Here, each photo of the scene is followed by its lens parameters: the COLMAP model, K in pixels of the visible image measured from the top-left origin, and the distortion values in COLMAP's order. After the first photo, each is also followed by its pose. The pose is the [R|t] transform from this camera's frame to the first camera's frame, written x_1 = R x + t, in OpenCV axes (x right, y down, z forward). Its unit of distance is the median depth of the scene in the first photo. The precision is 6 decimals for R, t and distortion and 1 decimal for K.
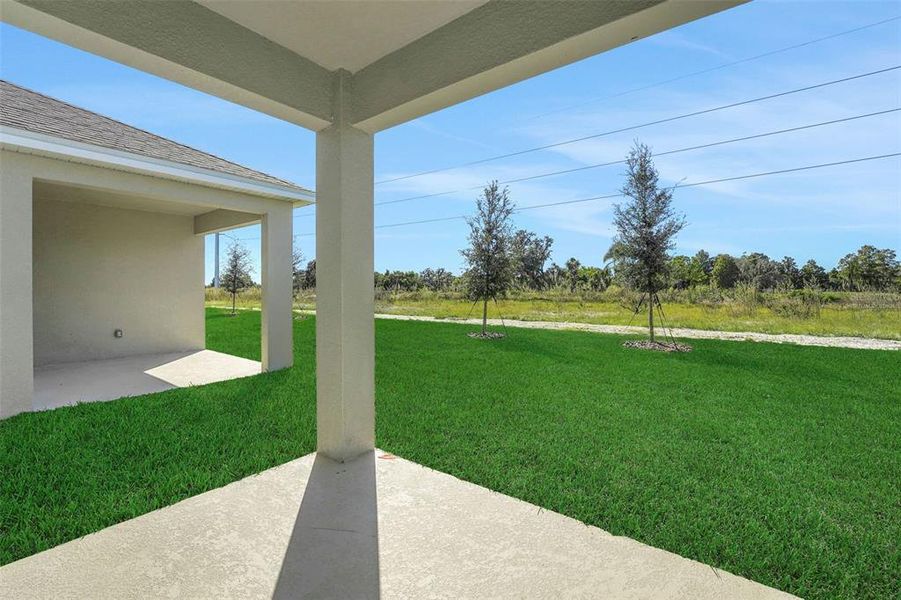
lens RADIAL K [[378.8, 0, 444.6], [0, 378.8, 292.8], [0, 0, 1]] dist [-0.001883, 0.000326]
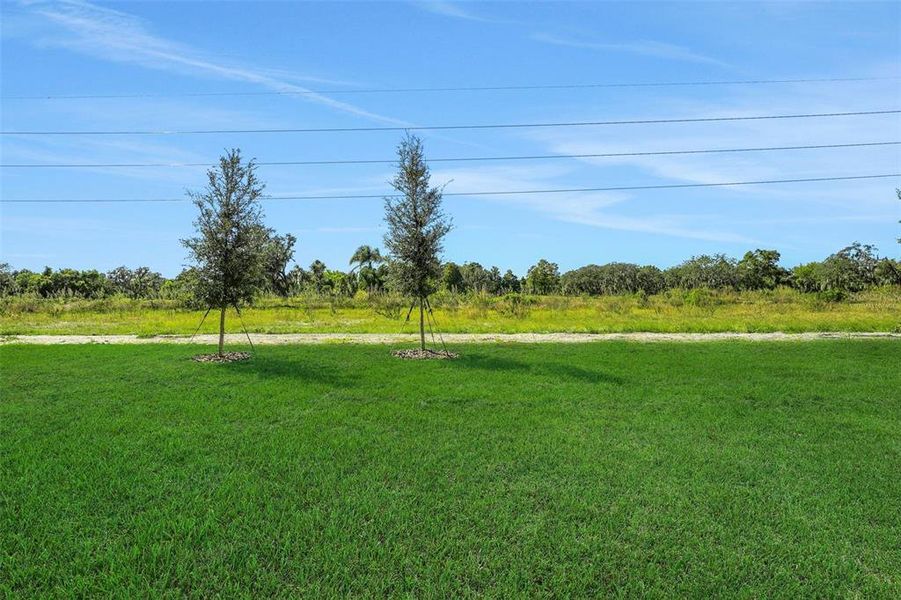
lens RADIAL K [[419.1, 0, 433.9], [0, 419.1, 296.2], [0, 0, 1]] dist [-0.023853, 0.002146]
pose [[0.823663, -0.007202, 0.567034, -0.009586], [0.010523, 0.999941, -0.002585, -0.000147], [-0.566982, 0.008096, 0.823690, 0.081265]]
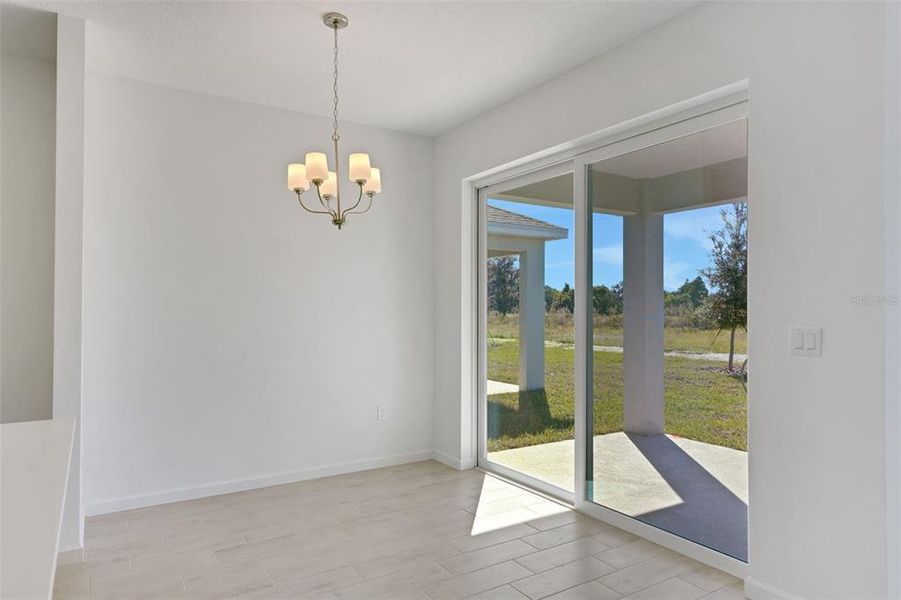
lens RADIAL K [[551.0, 0, 450.0], [0, 551.0, 305.5], [0, 0, 1]] dist [0.015608, -0.001869]
pose [[0.942450, 0.001164, -0.334344, -0.054366], [-0.006867, 0.999850, -0.015875, -0.007912], [0.334275, 0.017258, 0.942317, -0.269501]]
